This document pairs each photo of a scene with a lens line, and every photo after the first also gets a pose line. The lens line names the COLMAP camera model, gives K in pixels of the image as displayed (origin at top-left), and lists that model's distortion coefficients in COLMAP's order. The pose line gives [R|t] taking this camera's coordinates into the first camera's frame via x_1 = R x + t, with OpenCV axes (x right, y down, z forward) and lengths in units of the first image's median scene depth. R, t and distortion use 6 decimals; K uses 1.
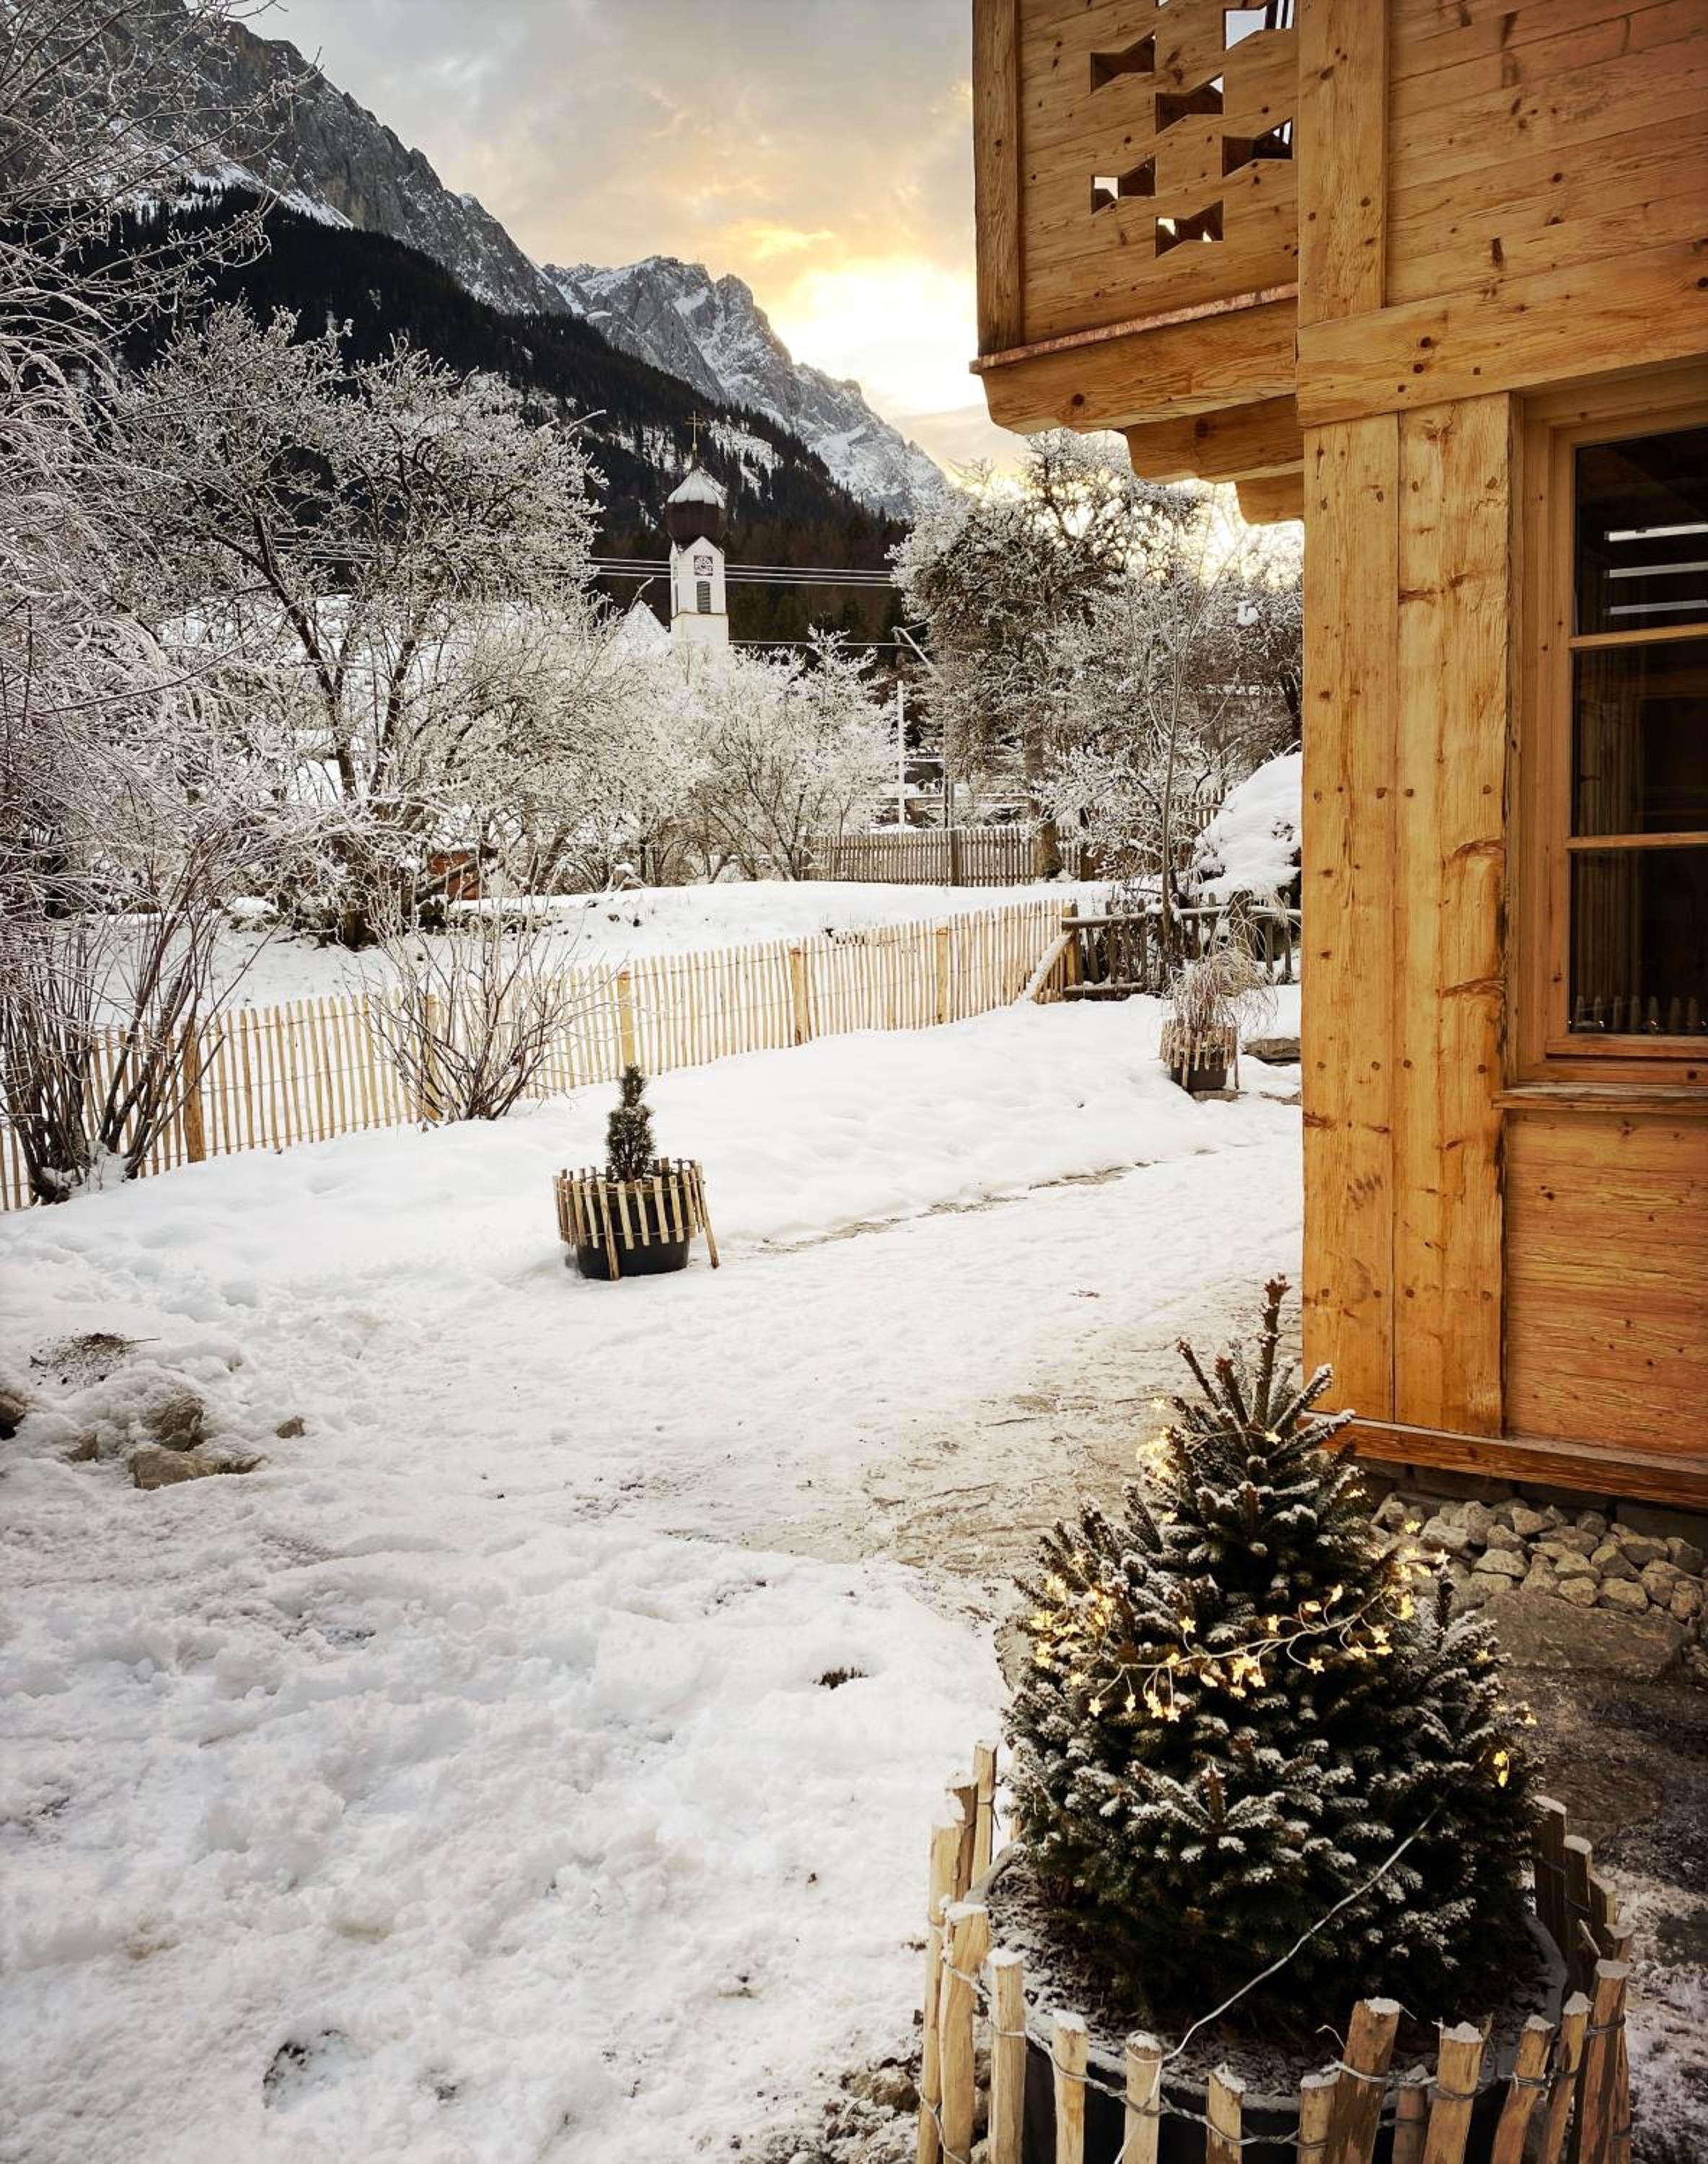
lens RADIAL K [[1933.9, 0, 887.9], [0, 1933.9, 1089.9], [0, 0, 1]] dist [0.009055, 0.003737]
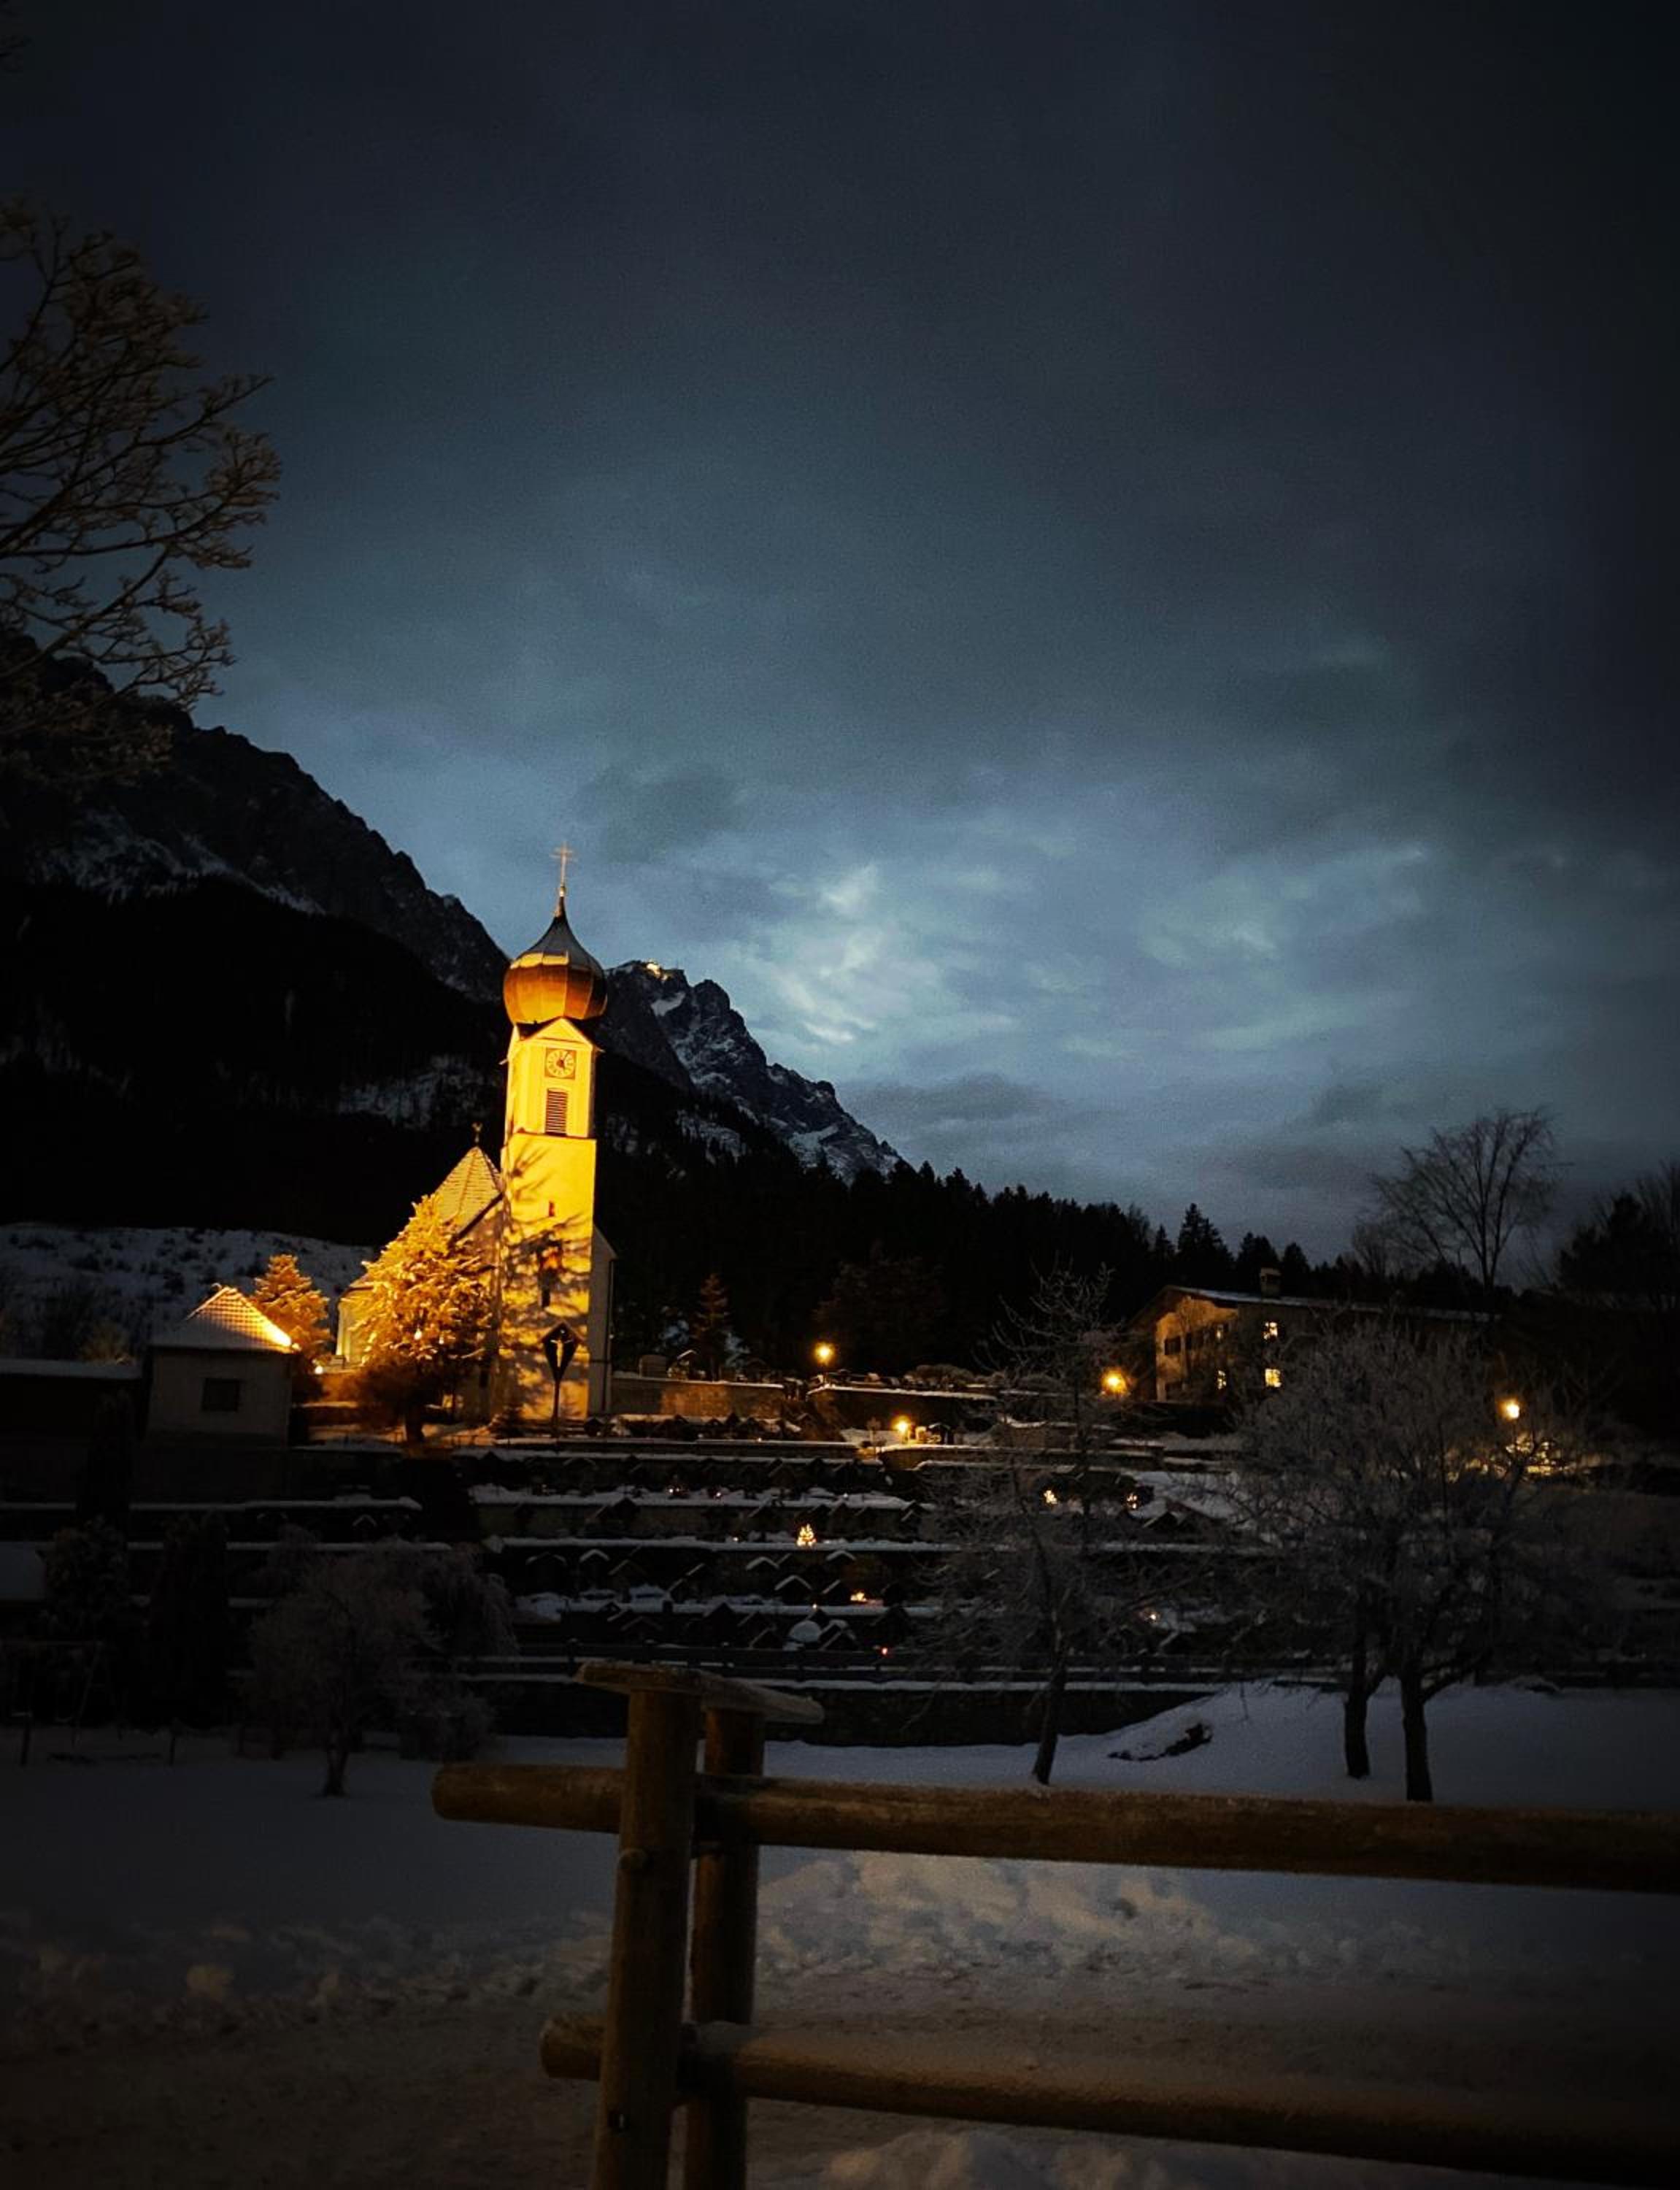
lens RADIAL K [[1913.3, 0, 963.3], [0, 1913.3, 1093.6], [0, 0, 1]] dist [-0.004341, -0.015027]
pose [[0.998225, 0.026740, 0.053208, 0.000748], [-0.005934, 0.933728, -0.357935, -0.044855], [-0.059253, 0.356984, 0.932229, 0.431111]]
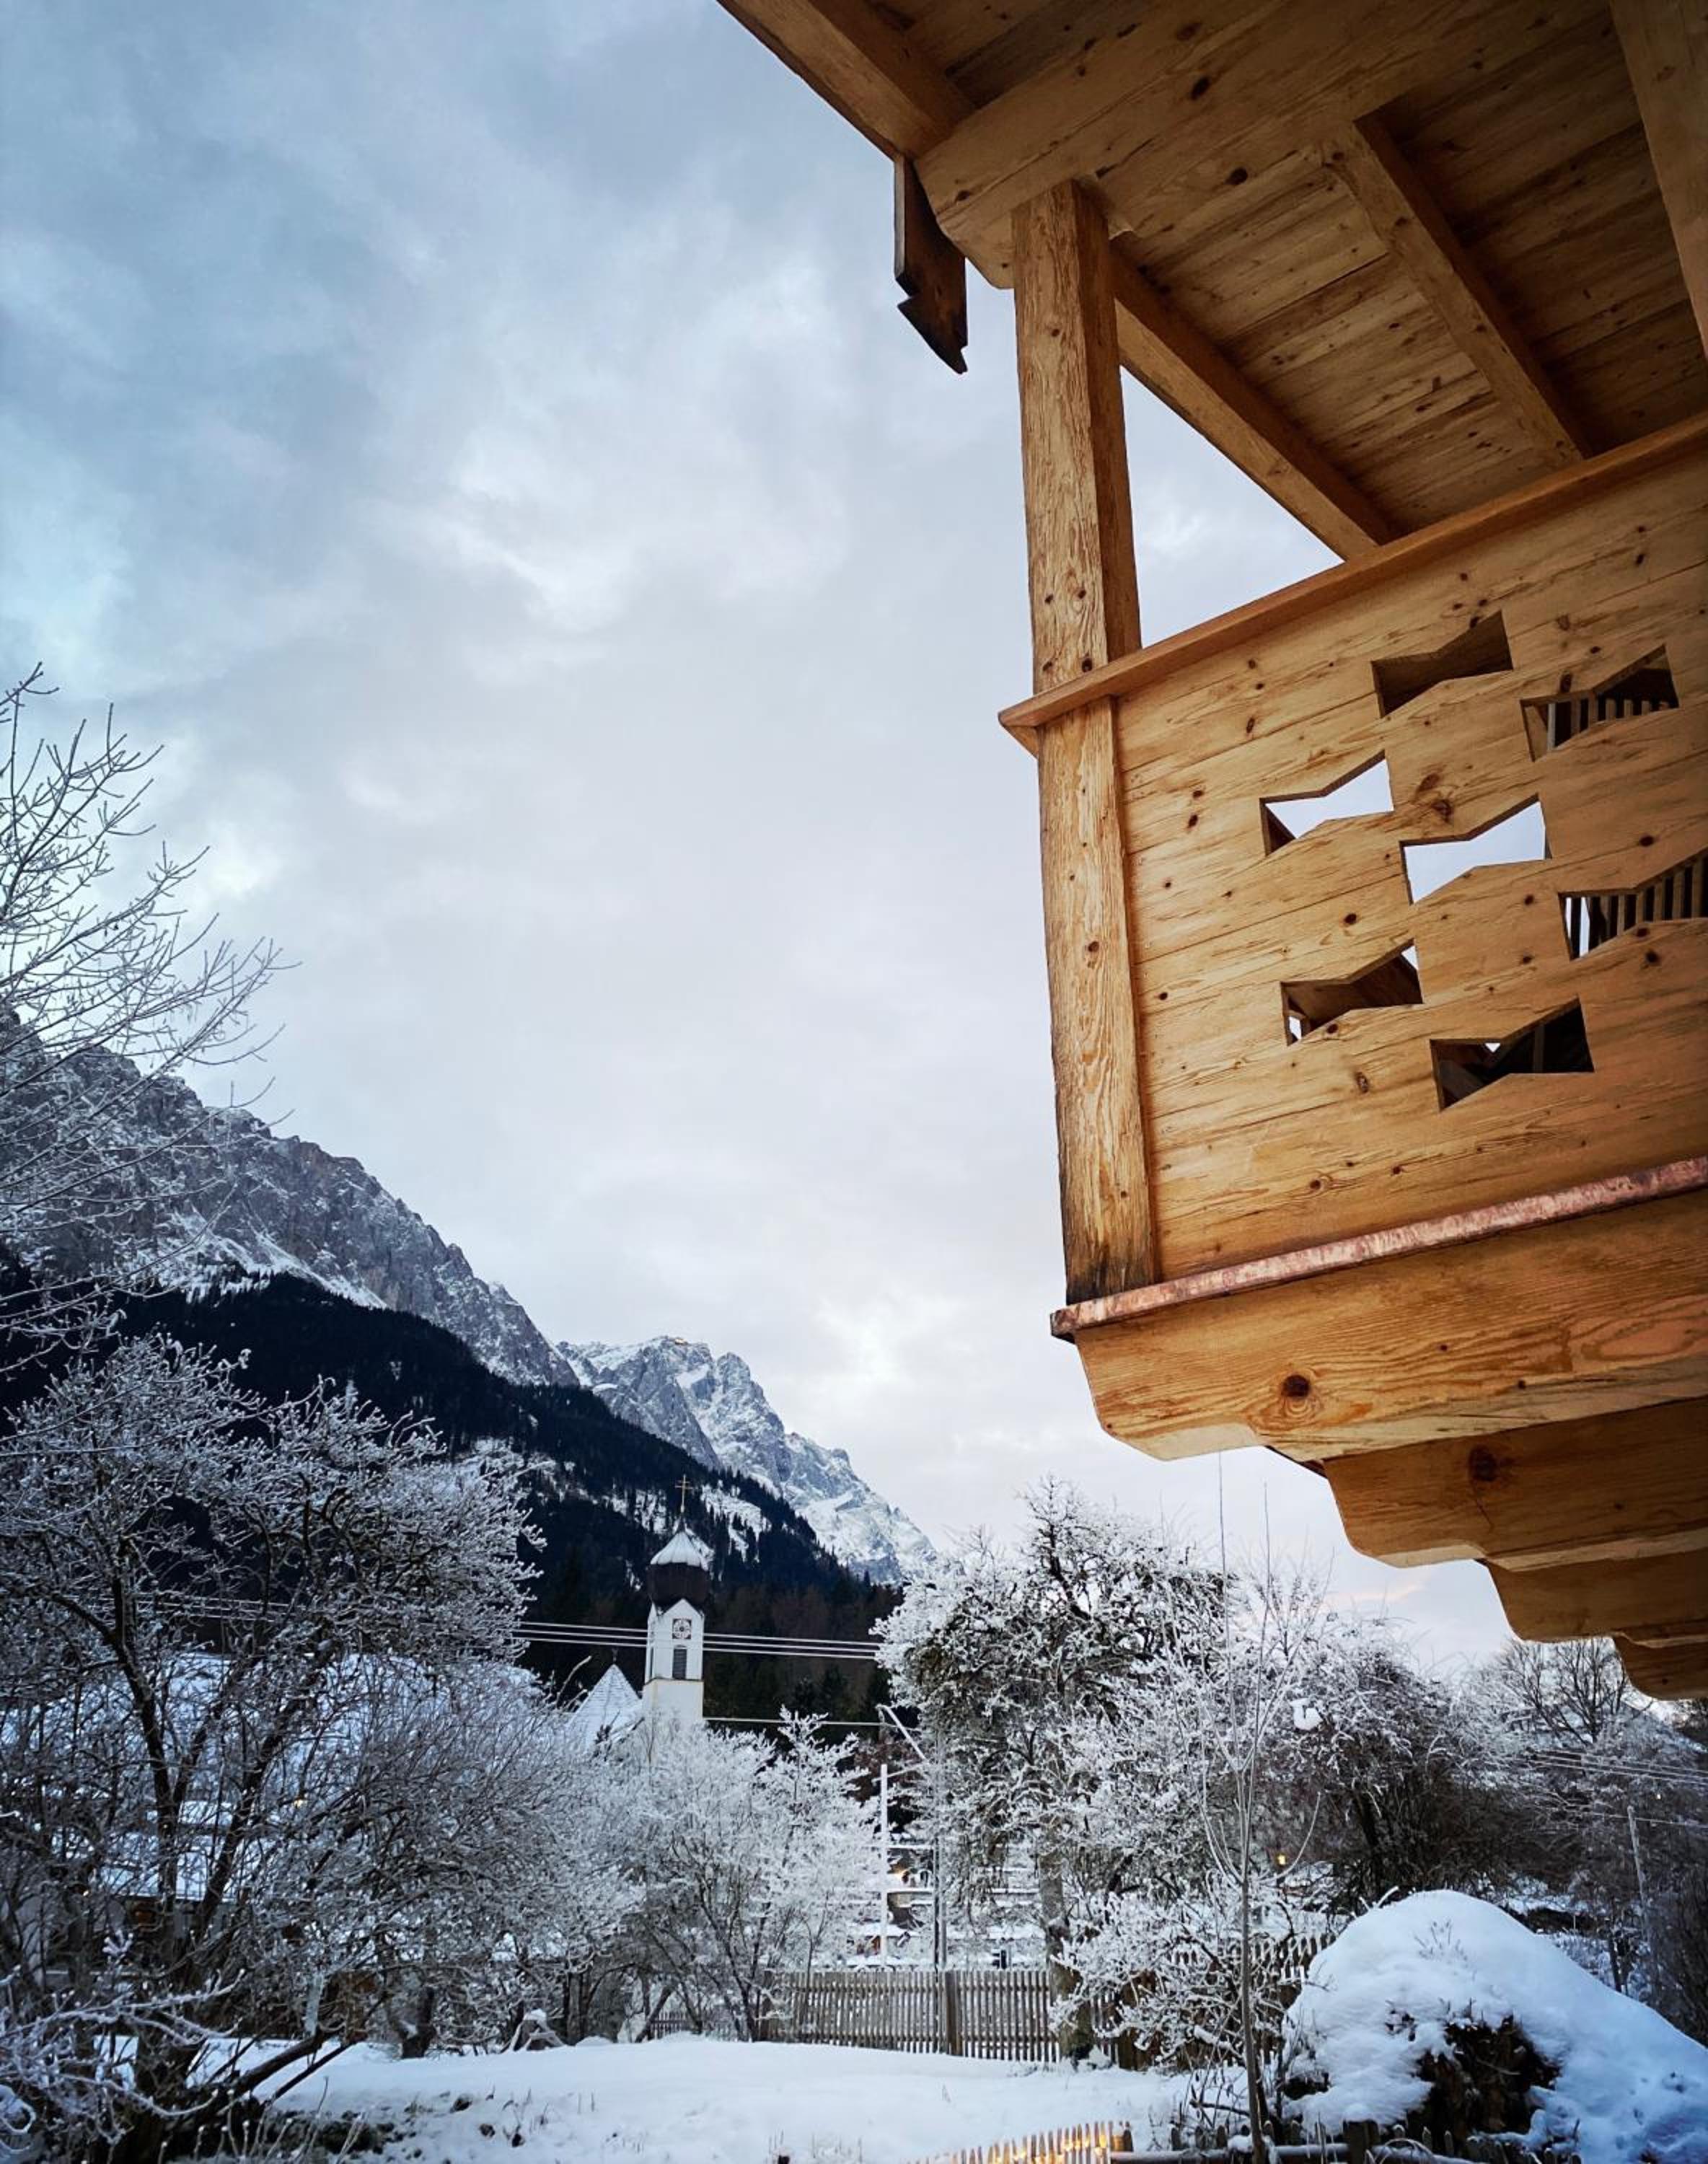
lens RADIAL K [[1907.2, 0, 878.9], [0, 1907.2, 1035.3], [0, 0, 1]] dist [0.118034, -0.296261]
pose [[0.999826, 0.018570, -0.001927, -0.000172], [-0.016718, 0.844591, -0.535150, -0.007150], [-0.008310, 0.535089, 0.844755, 0.022688]]
